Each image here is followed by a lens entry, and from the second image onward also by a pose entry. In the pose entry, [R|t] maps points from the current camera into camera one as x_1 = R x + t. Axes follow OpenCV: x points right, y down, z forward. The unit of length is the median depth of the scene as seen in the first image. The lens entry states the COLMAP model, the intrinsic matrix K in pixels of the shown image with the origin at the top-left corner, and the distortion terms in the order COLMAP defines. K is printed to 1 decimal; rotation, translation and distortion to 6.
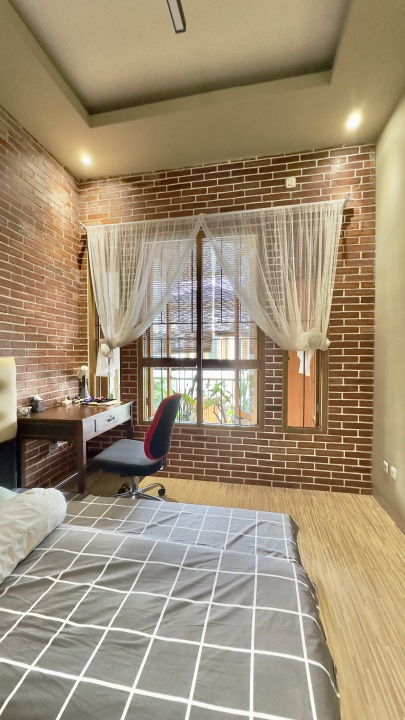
lens RADIAL K [[288.4, 0, 203.7], [0, 288.4, 359.2], [0, 0, 1]] dist [-0.001488, 0.000619]
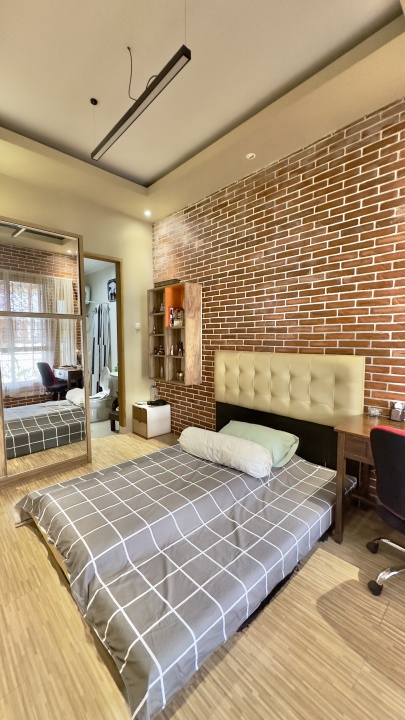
lens RADIAL K [[288.4, 0, 202.0], [0, 288.4, 359.6], [0, 0, 1]] dist [-0.001488, 0.000619]
pose [[-0.580419, 0.058915, -0.812184, 0.418270], [-0.016020, 0.996360, 0.083723, -0.059274], [0.814160, 0.061605, -0.577363, 0.886750]]
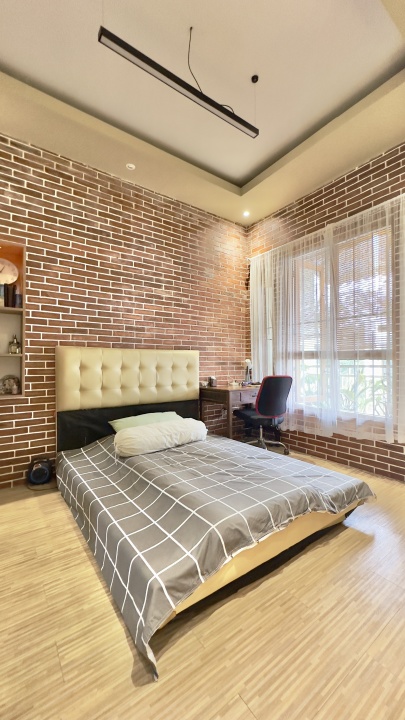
lens RADIAL K [[288.4, 0, 201.7], [0, 288.4, 359.2], [0, 0, 1]] dist [-0.001488, 0.000619]
pose [[0.728413, -0.009728, -0.685069, 0.399175], [-0.012641, 0.999538, -0.027634, 0.069198], [0.685021, 0.028789, 0.727954, -0.166281]]
